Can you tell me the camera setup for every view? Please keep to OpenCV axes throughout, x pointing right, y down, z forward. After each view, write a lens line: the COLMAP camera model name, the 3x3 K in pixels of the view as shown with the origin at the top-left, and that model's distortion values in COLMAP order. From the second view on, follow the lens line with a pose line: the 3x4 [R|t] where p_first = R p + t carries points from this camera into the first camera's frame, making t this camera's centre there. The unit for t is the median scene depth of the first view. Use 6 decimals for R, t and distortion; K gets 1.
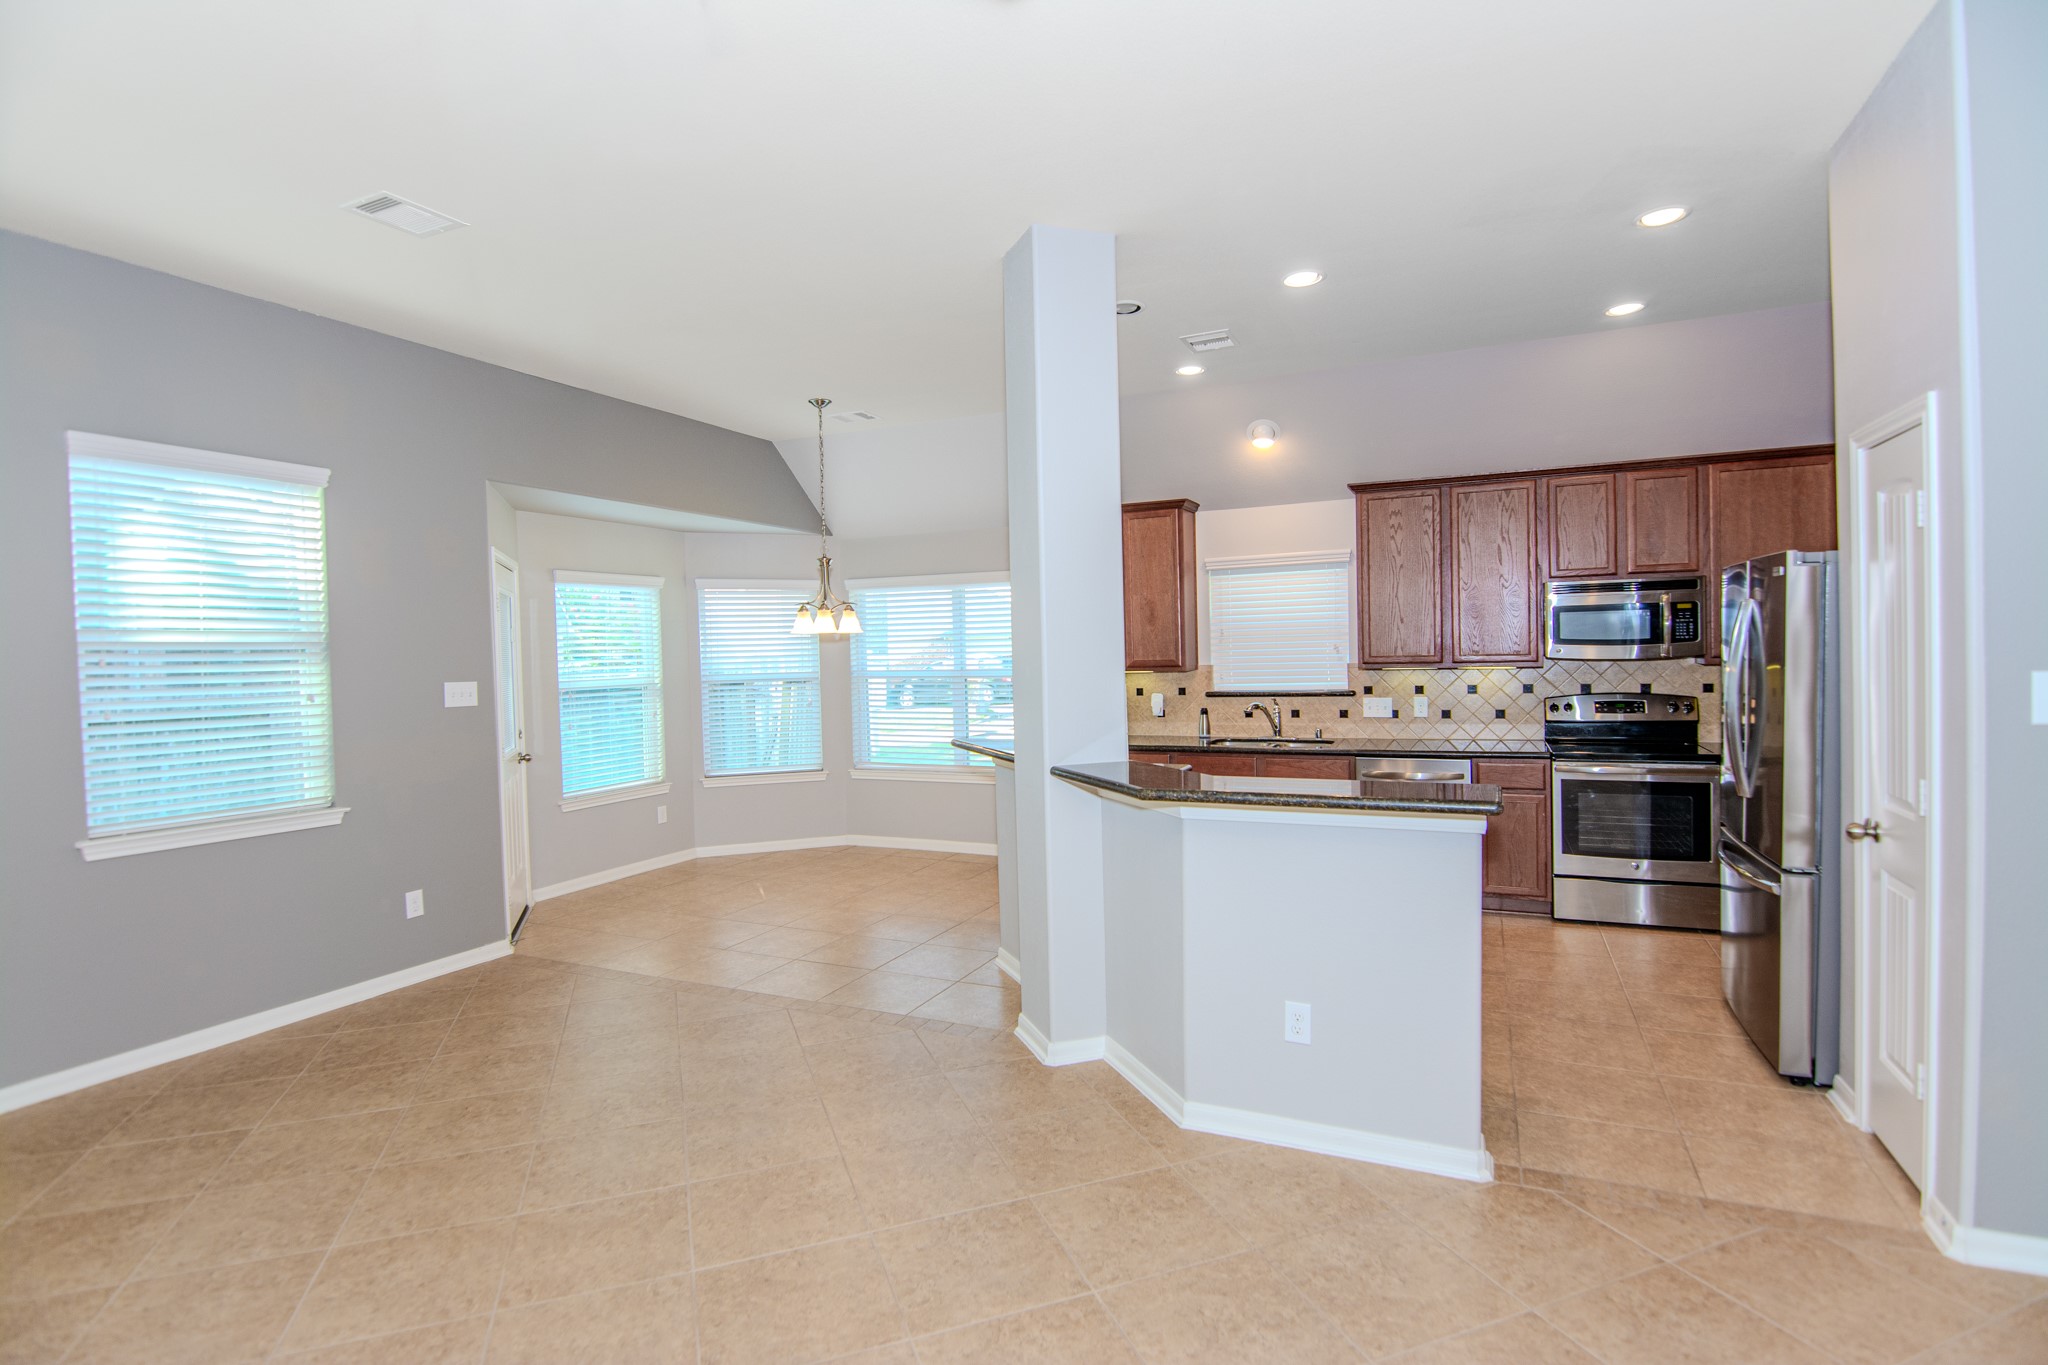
lens RADIAL K [[986.6, 0, 1031.7], [0, 986.6, 678.7], [0, 0, 1]] dist [-0.003760, -0.011411]
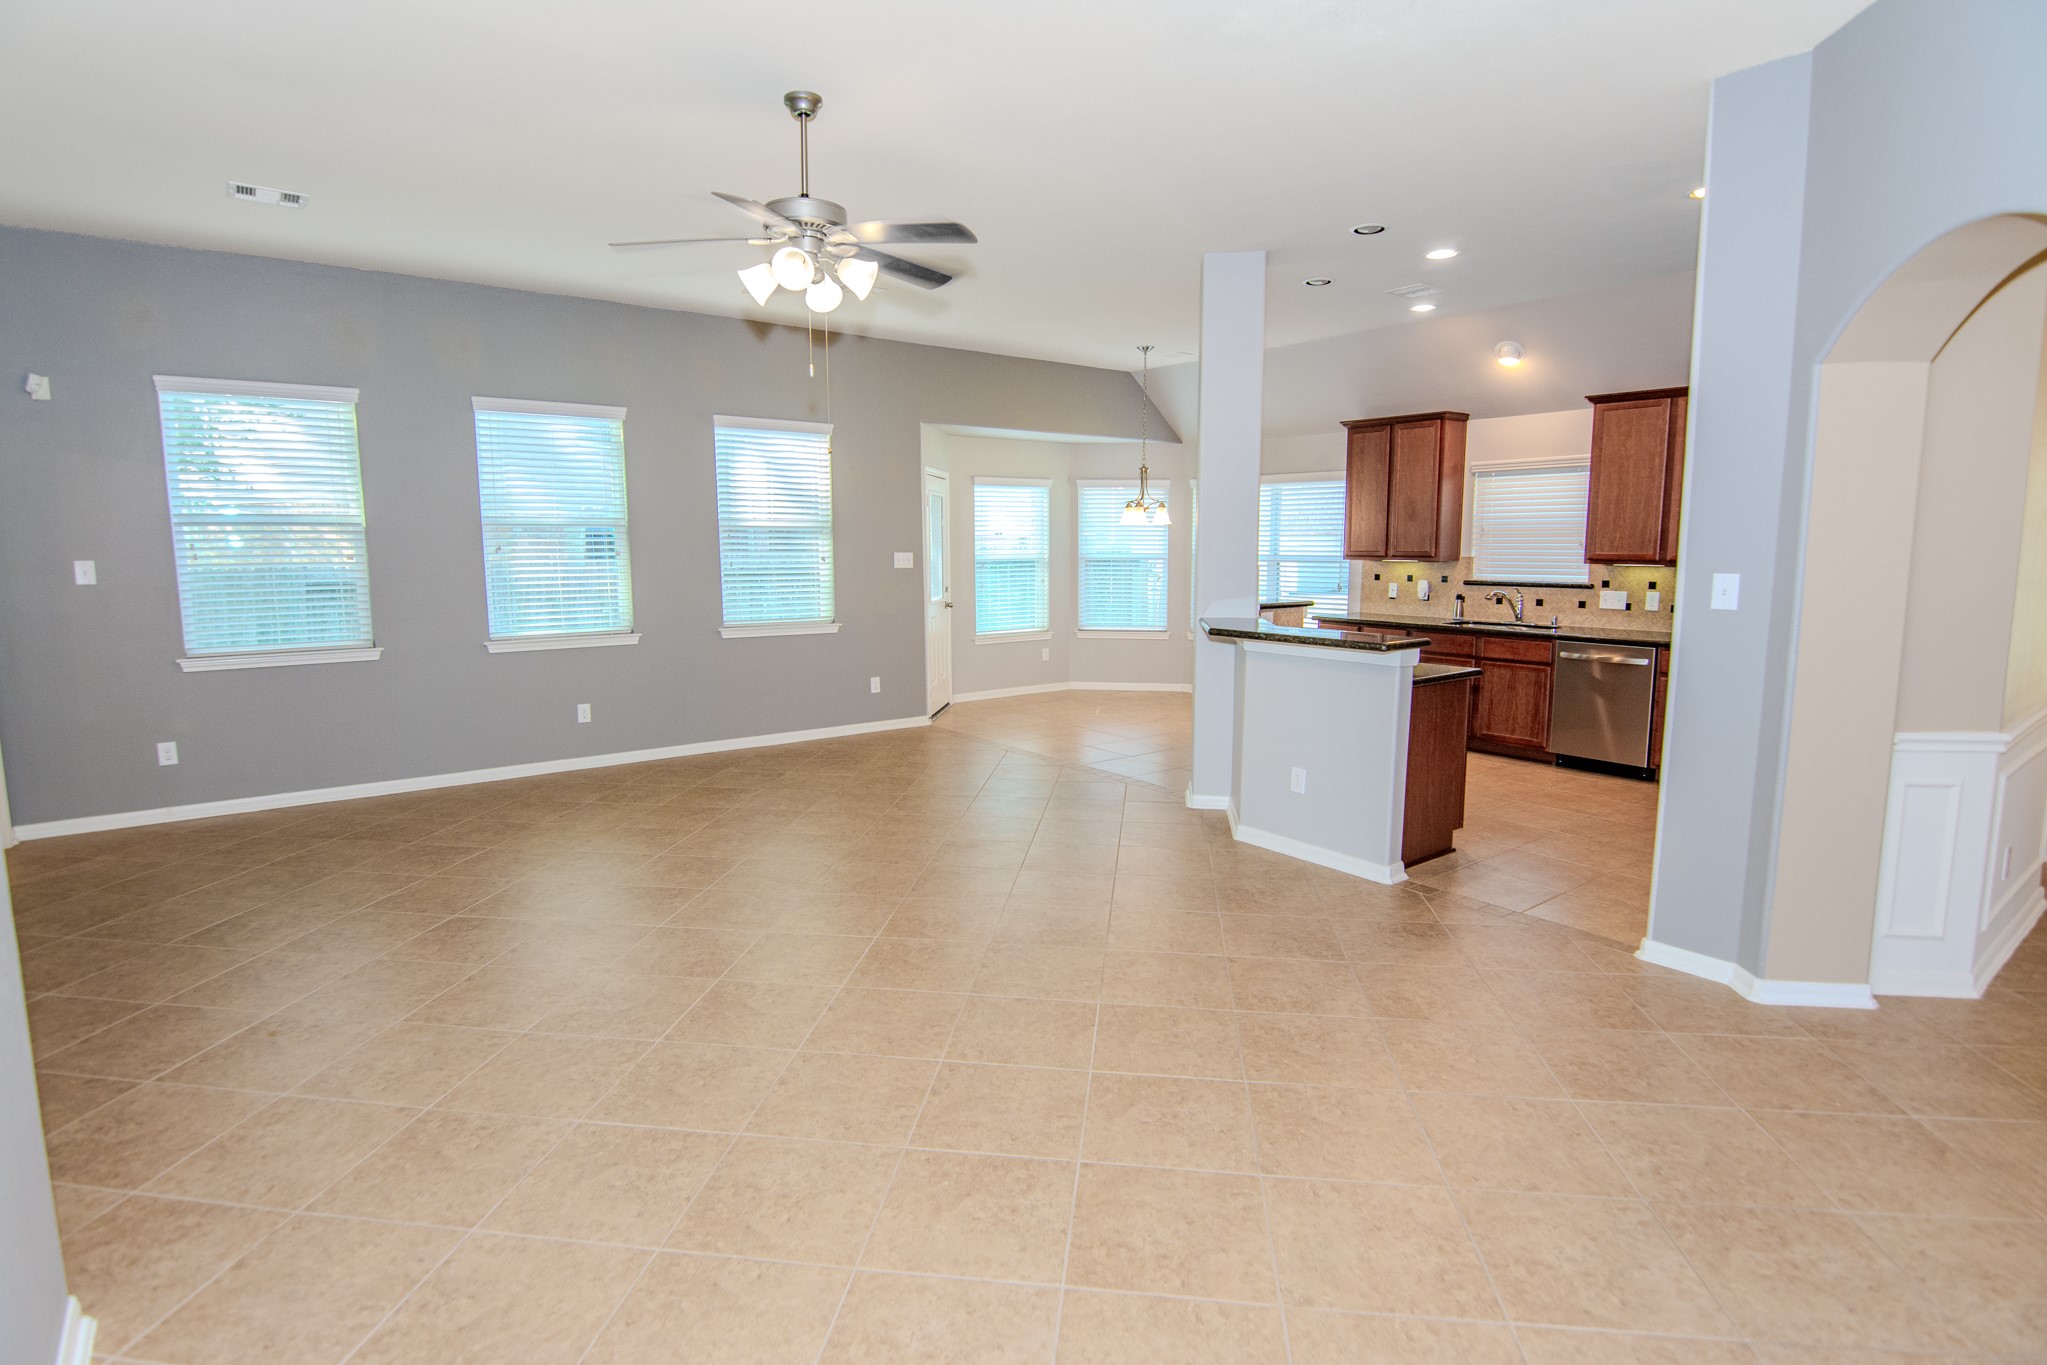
lens RADIAL K [[994.6, 0, 1045.6], [0, 994.6, 676.3], [0, 0, 1]] dist [0.001687, -0.012036]
pose [[0.894402, 0.083137, -0.439470, 0.280577], [-0.032457, 0.992046, 0.121616, -0.000988], [0.446085, -0.094509, 0.889986, -0.283033]]
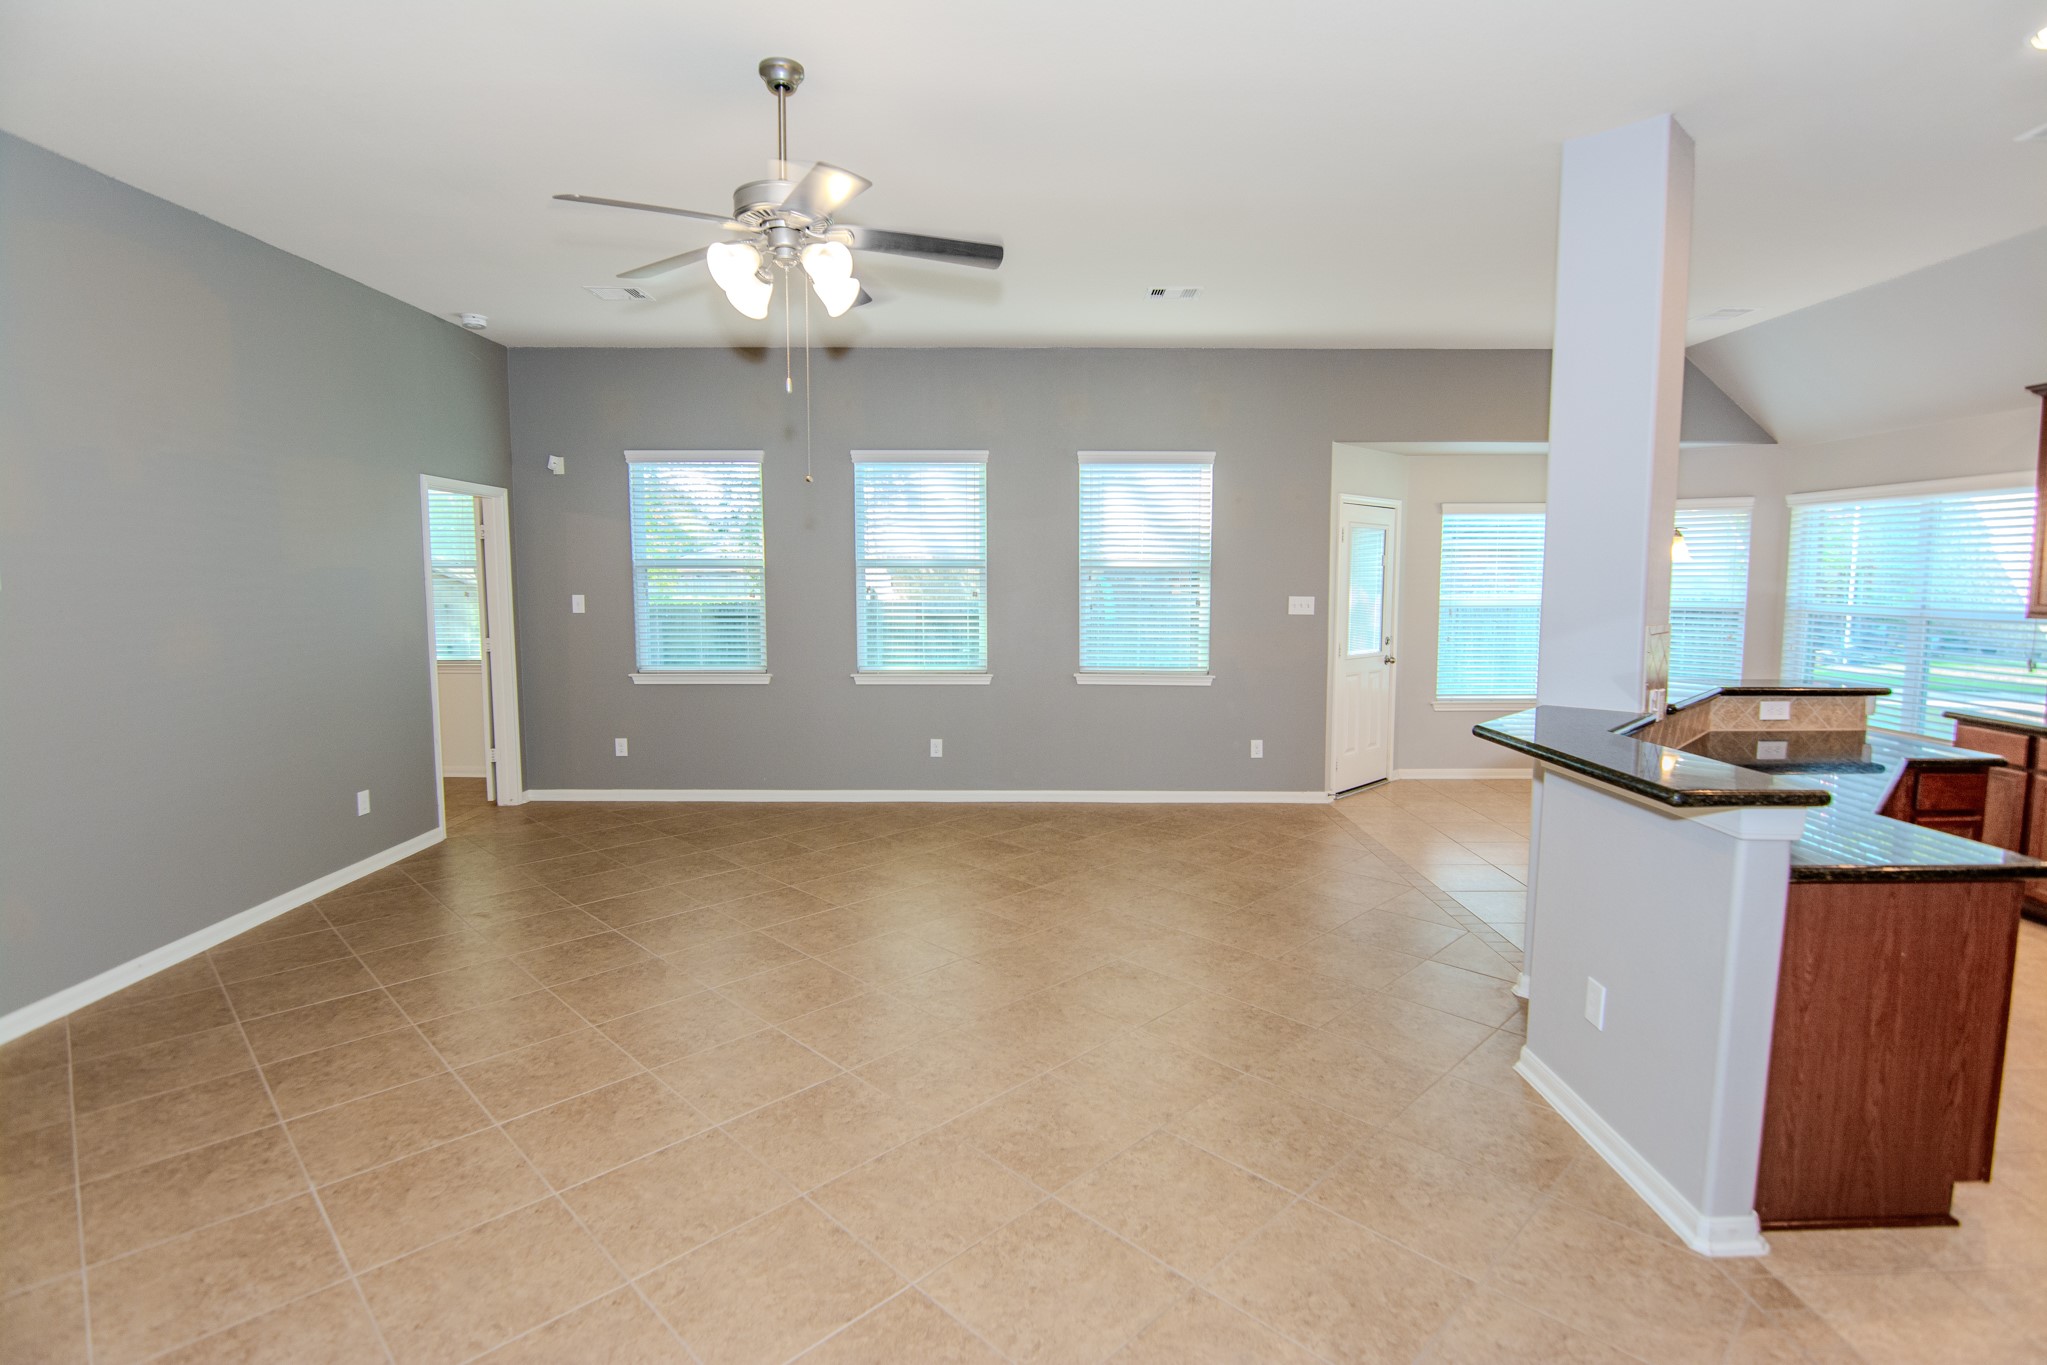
lens RADIAL K [[994.6, 0, 1045.6], [0, 994.6, 676.3], [0, 0, 1]] dist [0.001687, -0.012036]
pose [[0.438400, 0.112515, -0.891709, 0.393030], [-0.037017, 0.993552, 0.107167, -0.016606], [0.898017, -0.013974, 0.439738, 0.059098]]
